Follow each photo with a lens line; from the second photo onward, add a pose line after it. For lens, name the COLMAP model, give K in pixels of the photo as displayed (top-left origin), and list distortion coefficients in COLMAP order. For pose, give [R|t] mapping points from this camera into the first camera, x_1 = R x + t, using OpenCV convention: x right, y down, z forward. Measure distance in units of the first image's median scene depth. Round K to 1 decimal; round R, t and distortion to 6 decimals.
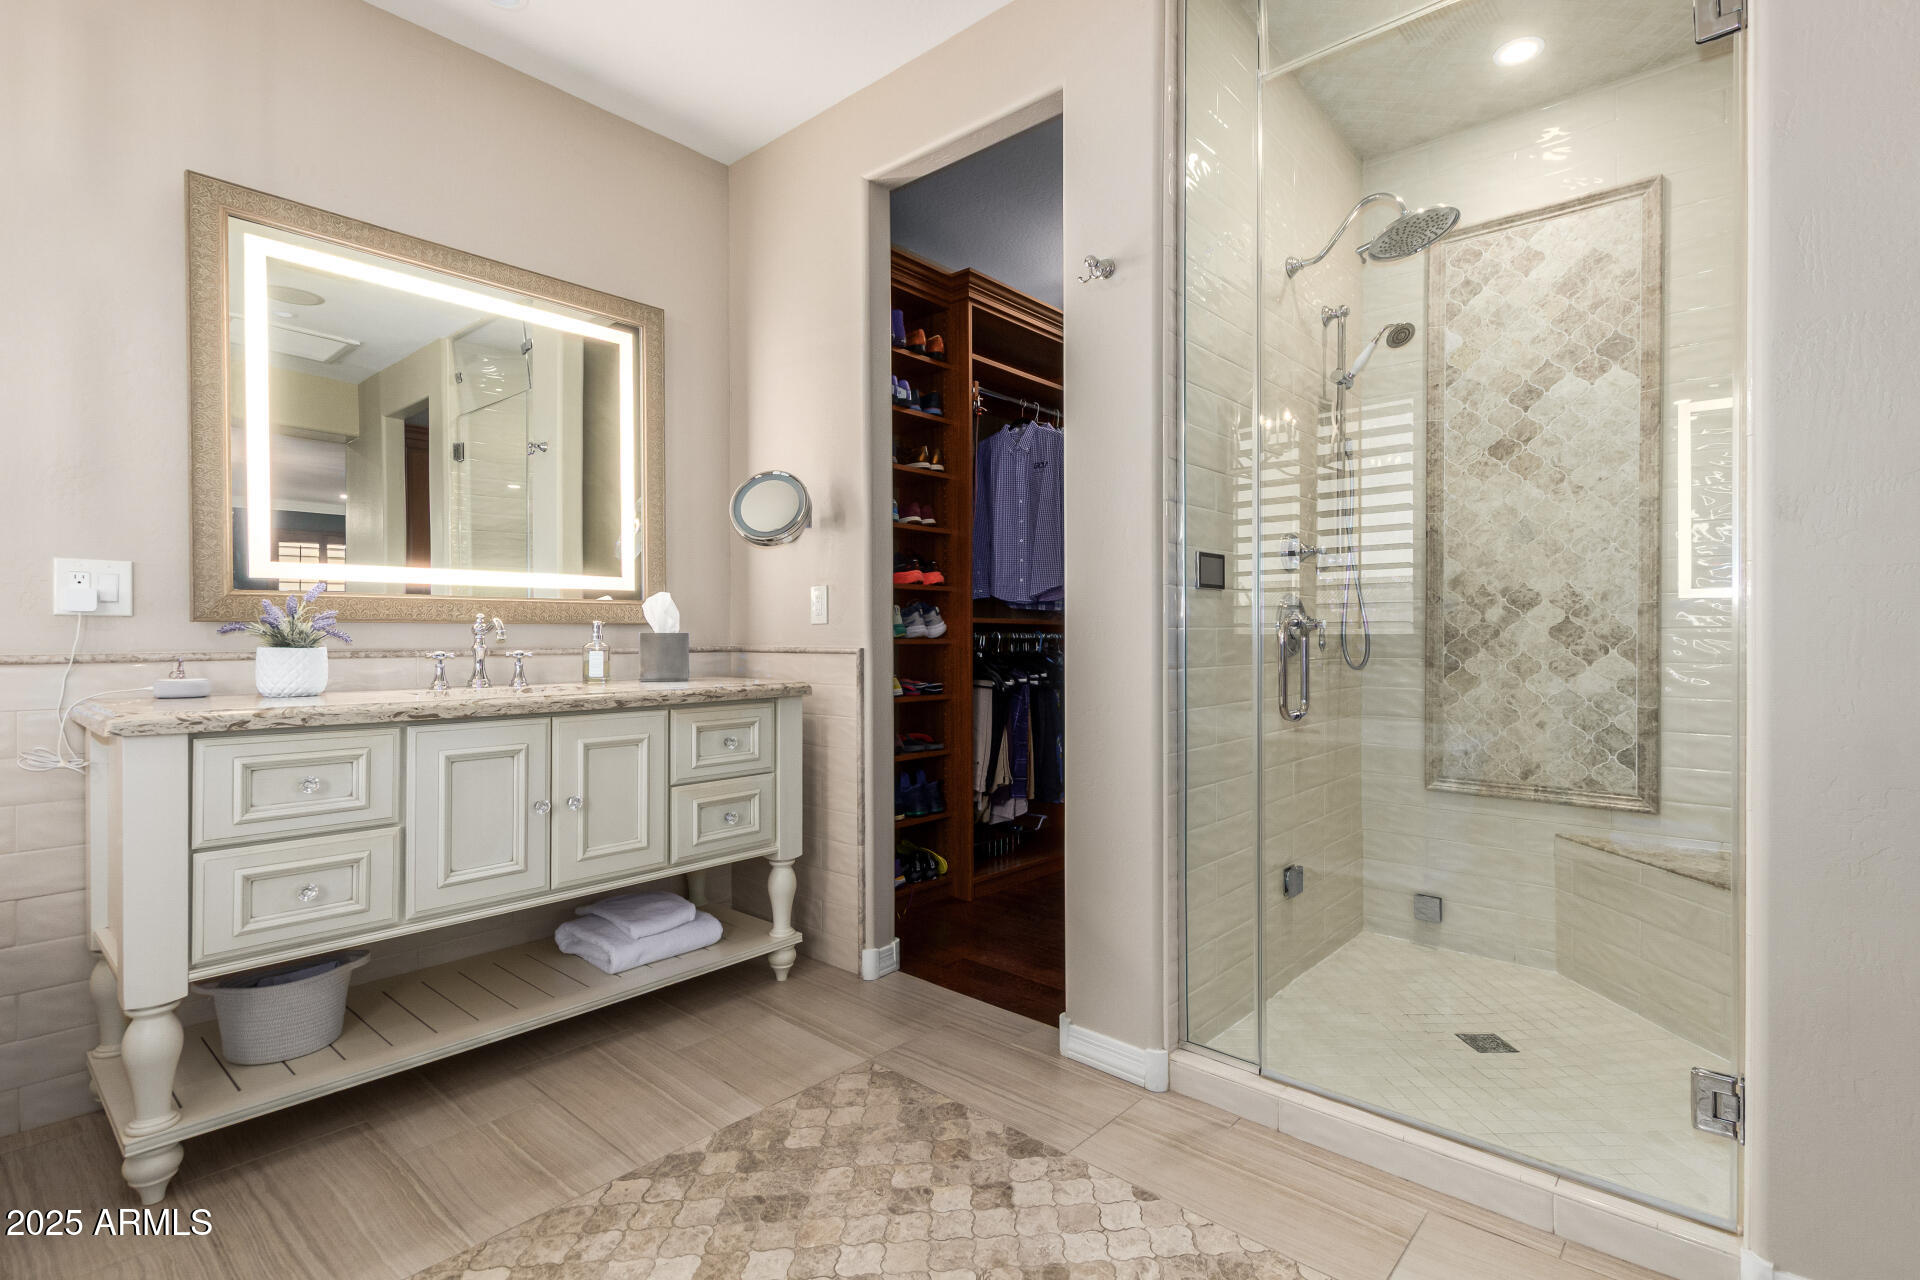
lens RADIAL K [[905.7, 0, 970.8], [0, 905.7, 639.9], [0, 0, 1]] dist [0.005864, -0.000075]
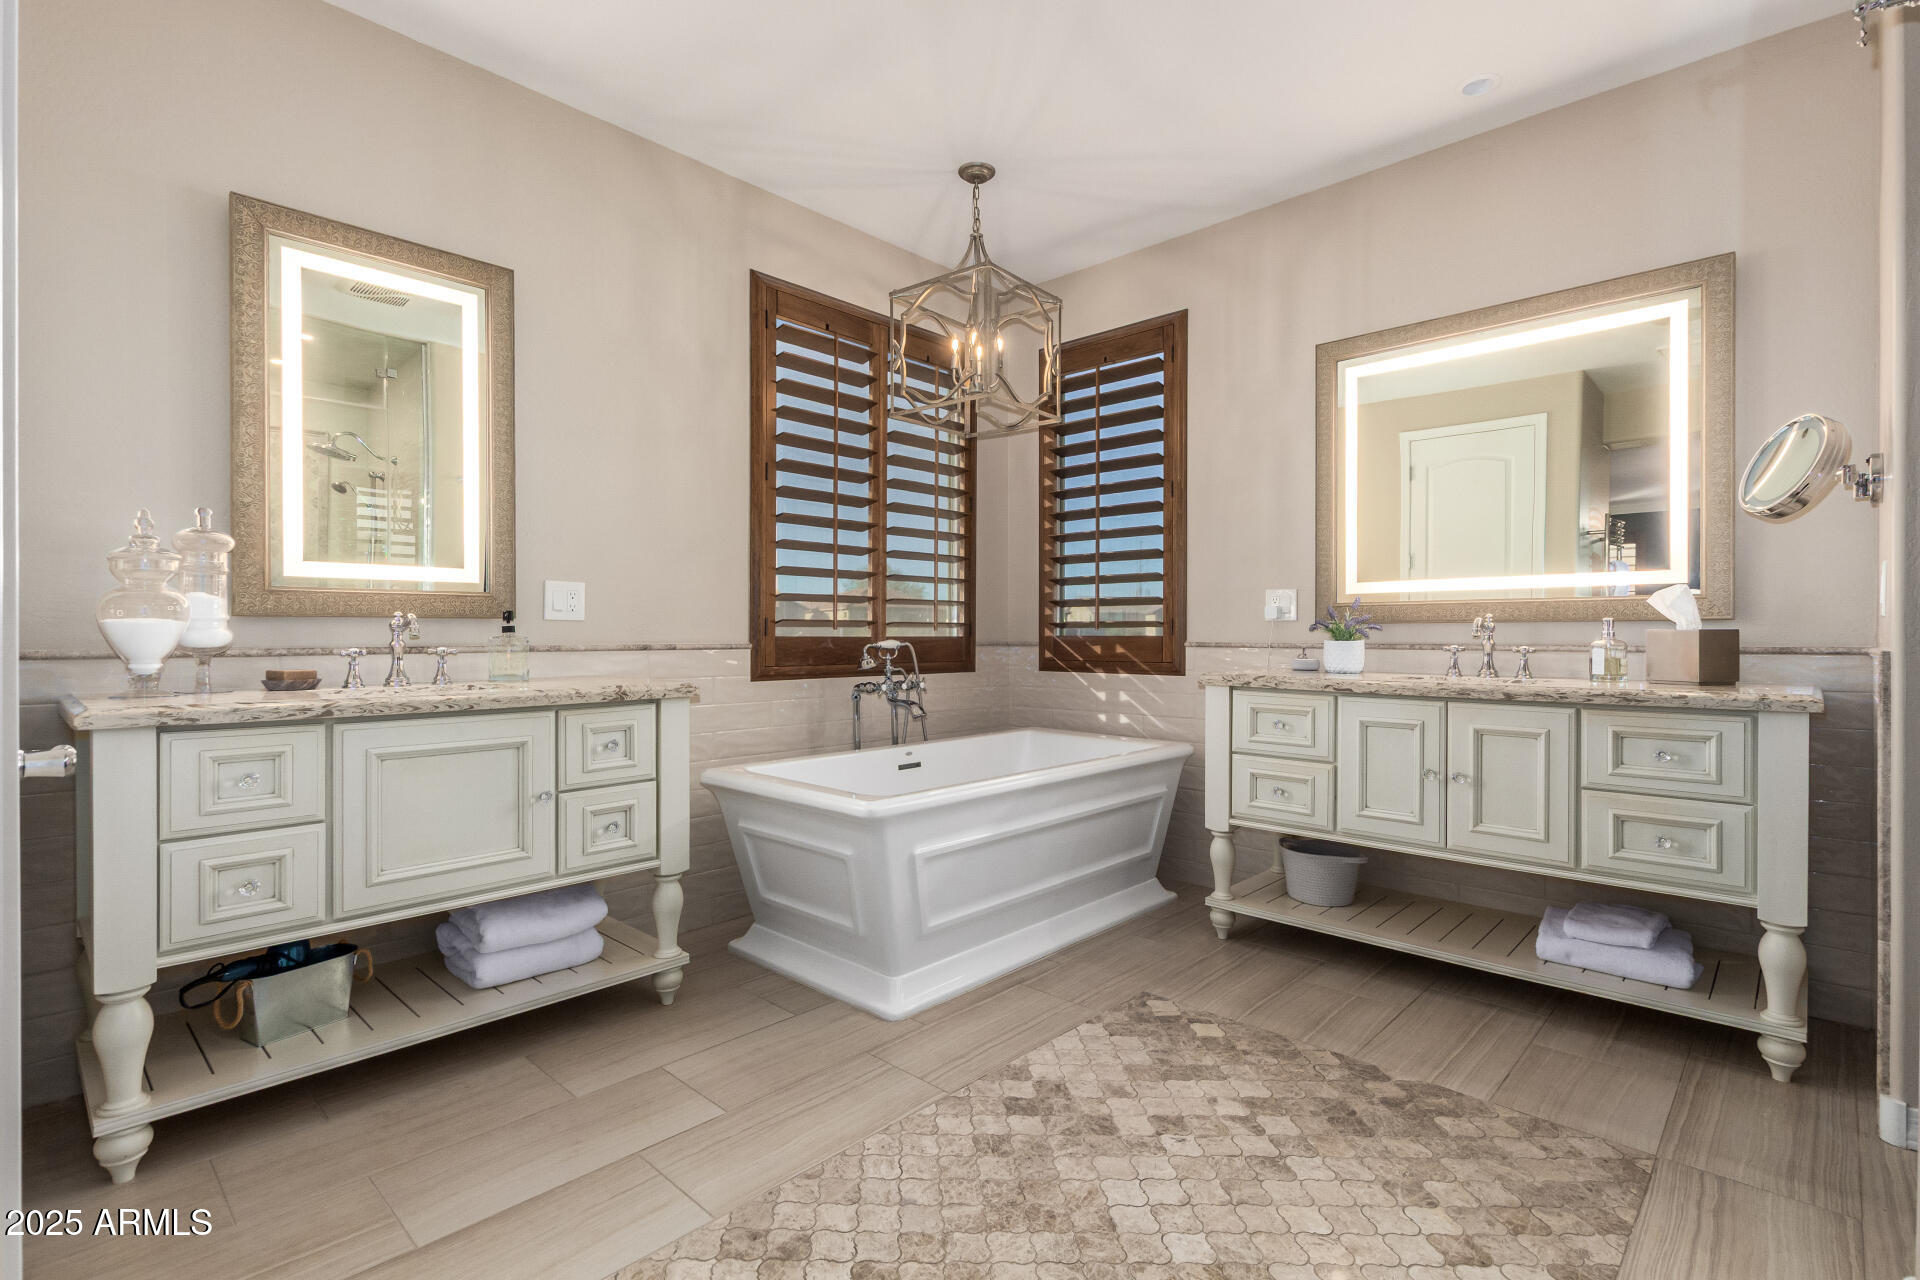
lens RADIAL K [[905.7, 0, 970.8], [0, 905.7, 639.9], [0, 0, 1]] dist [0.005864, -0.000075]
pose [[-0.031765, 0.007732, -0.999465, 0.767773], [-0.008154, 0.999935, 0.007995, 0.000795], [0.999462, 0.008403, -0.031700, 0.438668]]
